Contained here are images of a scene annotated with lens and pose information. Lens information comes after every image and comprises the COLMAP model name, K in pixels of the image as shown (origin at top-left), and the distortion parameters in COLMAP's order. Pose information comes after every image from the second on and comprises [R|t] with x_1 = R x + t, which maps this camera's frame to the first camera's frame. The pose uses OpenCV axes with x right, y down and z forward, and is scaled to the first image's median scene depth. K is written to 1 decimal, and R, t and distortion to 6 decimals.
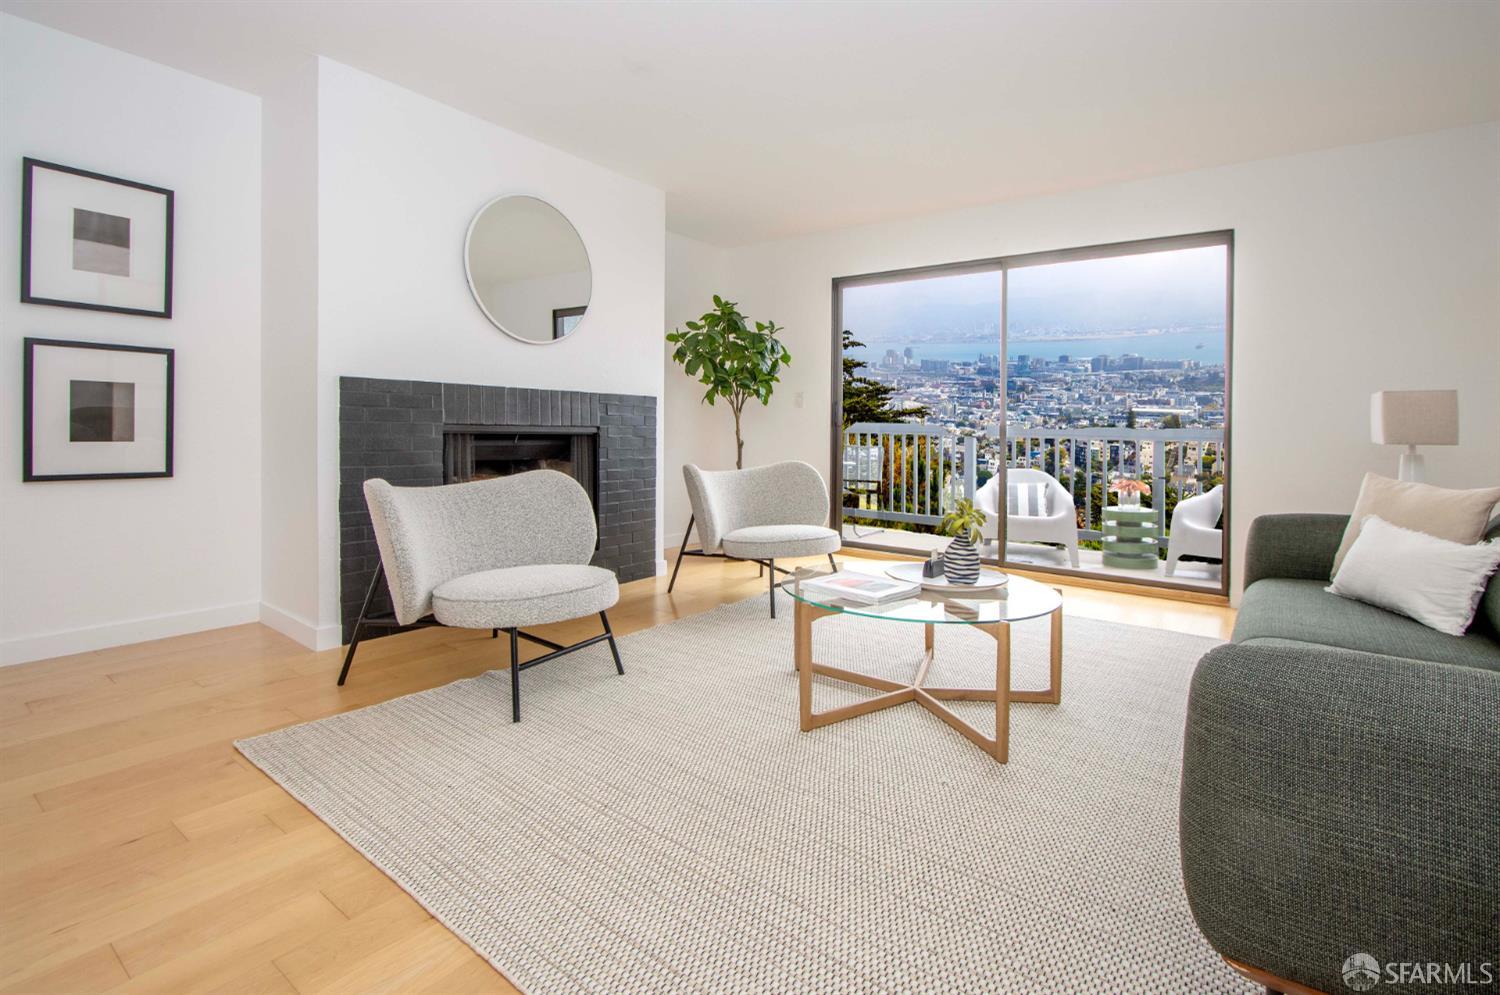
lens RADIAL K [[701.4, 0, 798.6], [0, 701.4, 497.6], [0, 0, 1]] dist [-0.001552, -0.000123]
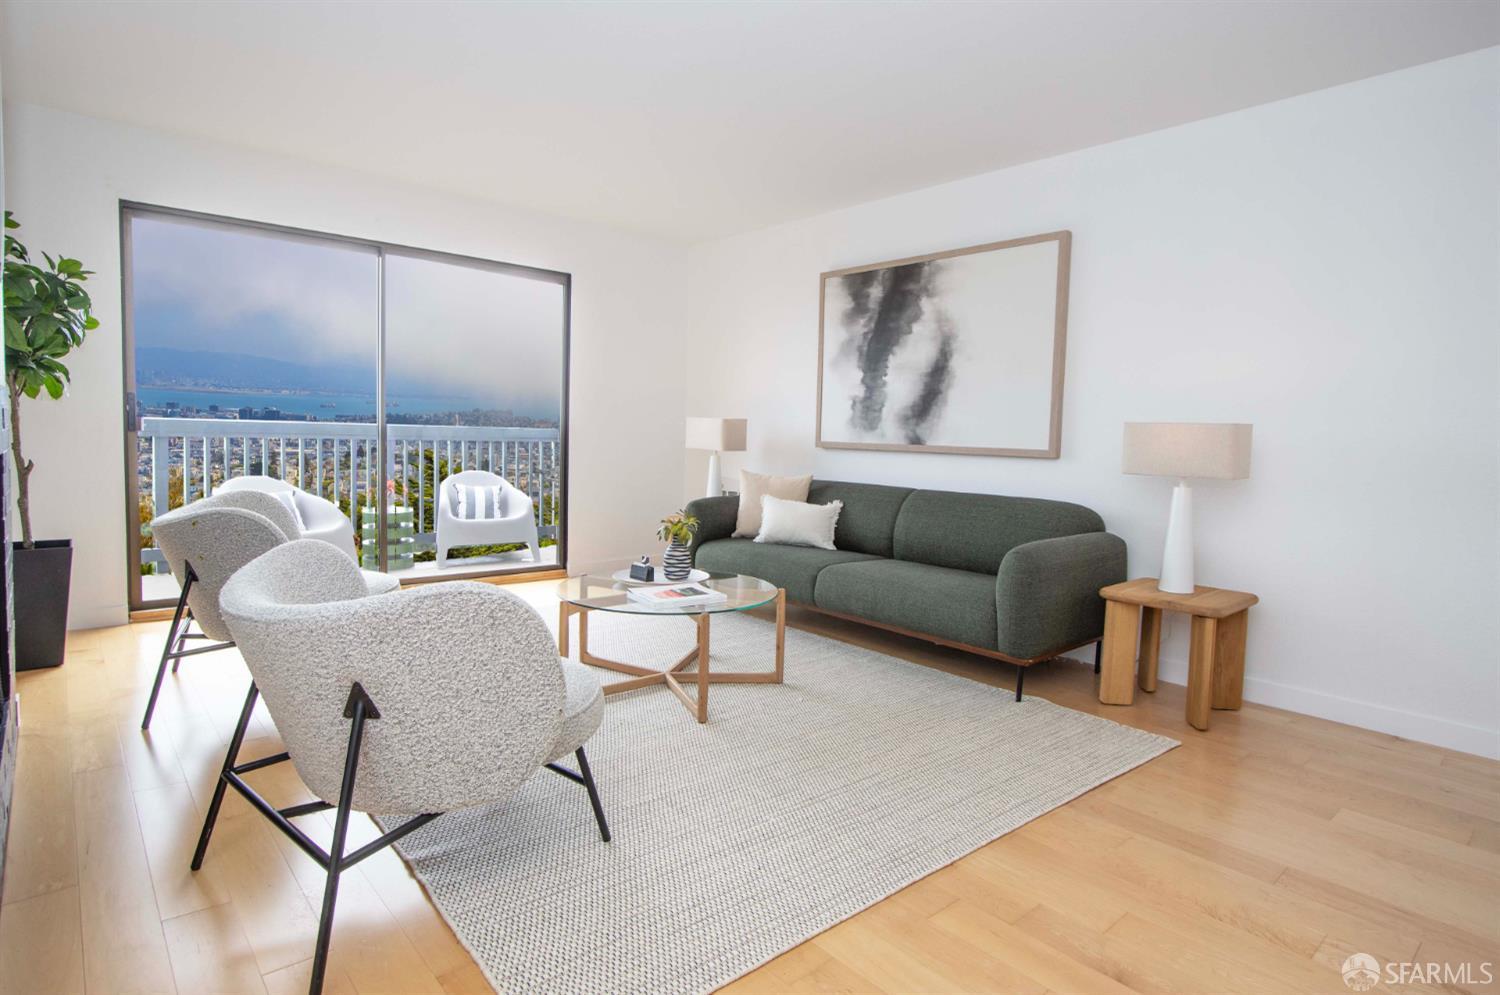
lens RADIAL K [[818.9, 0, 750.0], [0, 818.9, 497.5], [0, 0, 1]] dist [-0.005690, -0.000854]
pose [[0.218942, -0.084499, 0.972072, -0.738365], [0.067889, 0.995148, 0.071214, -0.068648], [-0.973373, 0.050401, 0.223616, 0.373031]]
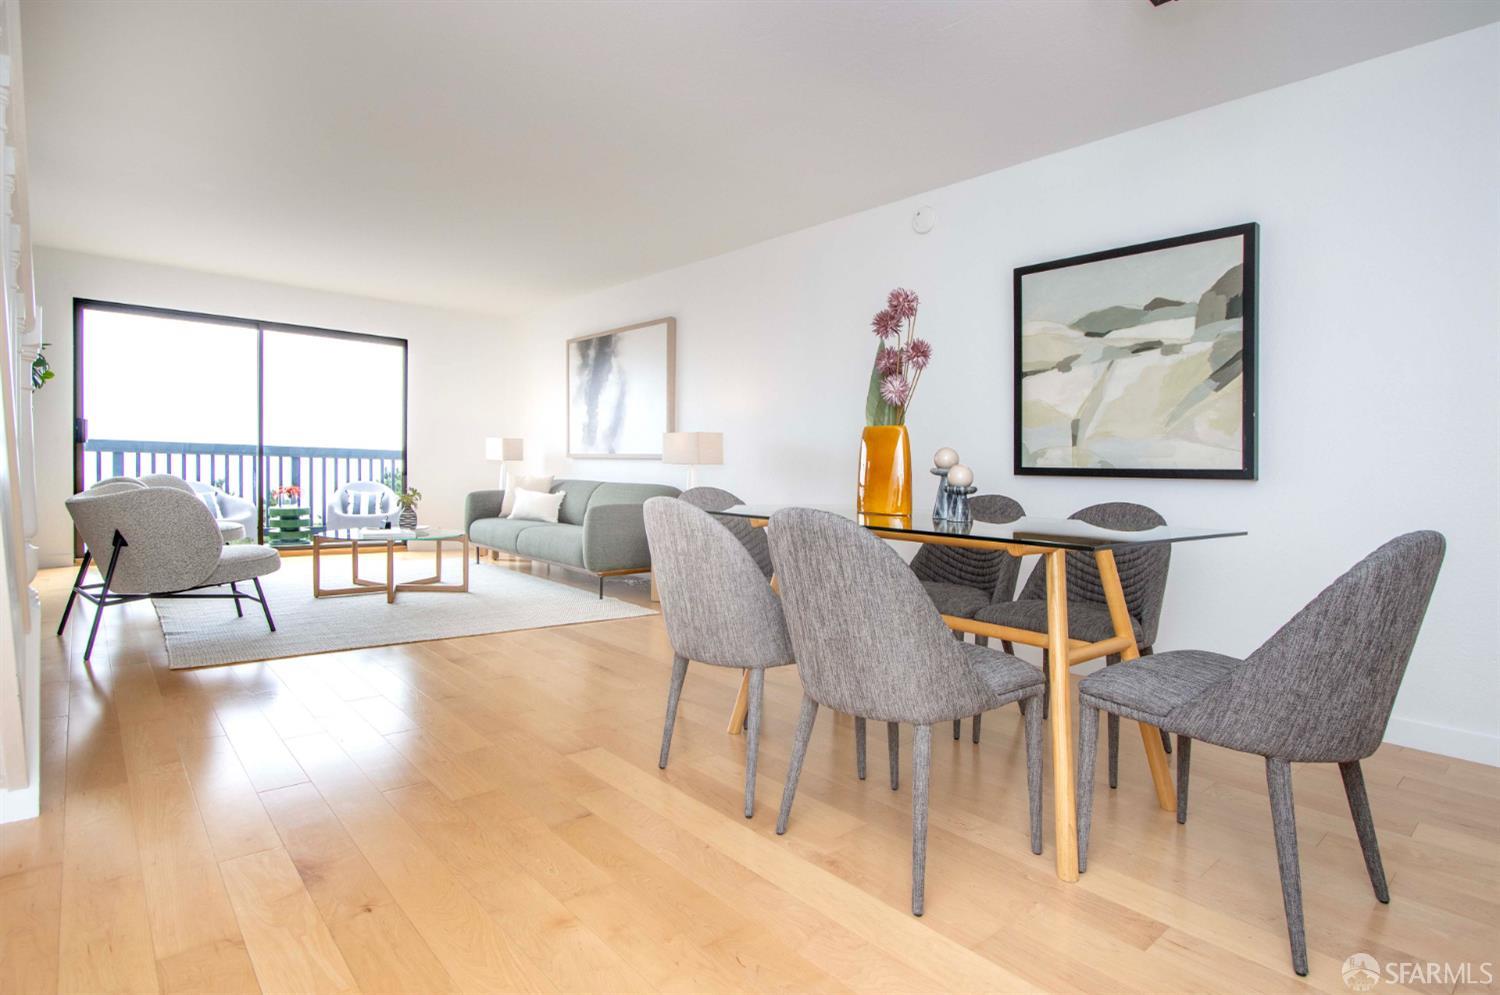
lens RADIAL K [[781.2, 0, 750.0], [0, 781.2, 497.5], [0, 0, 1]] dist [0.020517, 0.000704]
pose [[0.226397, -0.043610, 0.973058, -1.136105], [0.070557, 0.997107, 0.028272, 0.026402], [-0.971476, 0.062256, 0.228819, -0.287943]]
